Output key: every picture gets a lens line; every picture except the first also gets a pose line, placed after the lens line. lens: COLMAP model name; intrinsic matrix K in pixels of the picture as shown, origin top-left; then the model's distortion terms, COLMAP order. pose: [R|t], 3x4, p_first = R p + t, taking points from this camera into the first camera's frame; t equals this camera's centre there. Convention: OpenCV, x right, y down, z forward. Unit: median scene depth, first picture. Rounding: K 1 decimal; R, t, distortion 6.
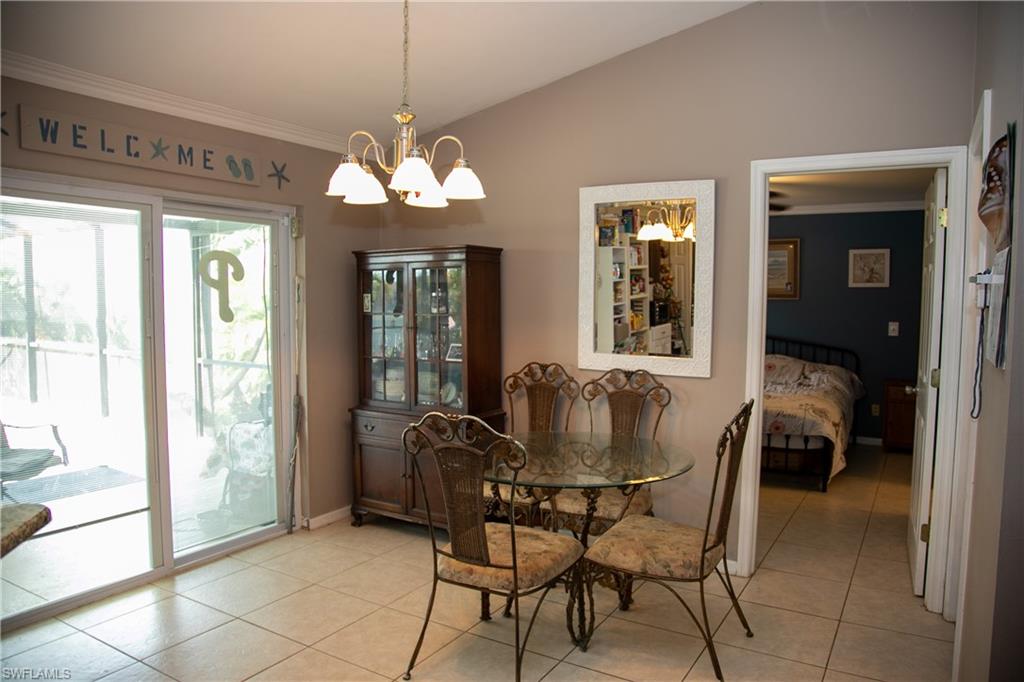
lens RADIAL K [[701.2, 0, 512.5], [0, 701.2, 344.5], [0, 0, 1]] dist [-0.120277, 0.070284]
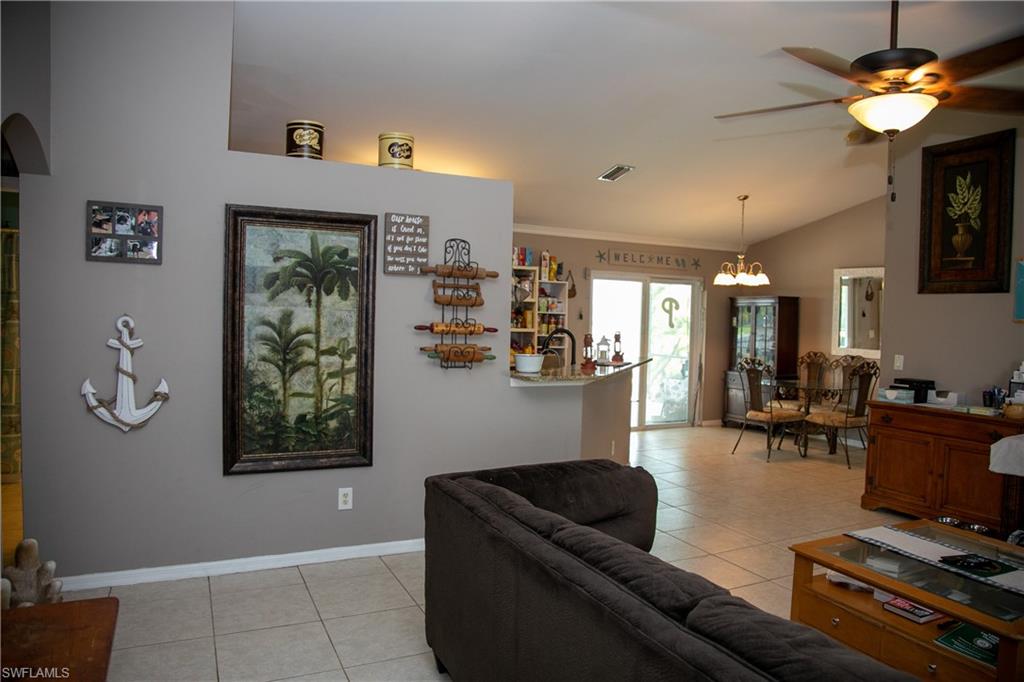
lens RADIAL K [[701.2, 0, 512.5], [0, 701.2, 344.5], [0, 0, 1]] dist [-0.120277, 0.070284]
pose [[0.845073, 0.036979, -0.533371, 0.377396], [-0.055038, 0.998322, -0.017987, 0.092610], [0.531811, 0.044555, 0.845690, -1.238702]]
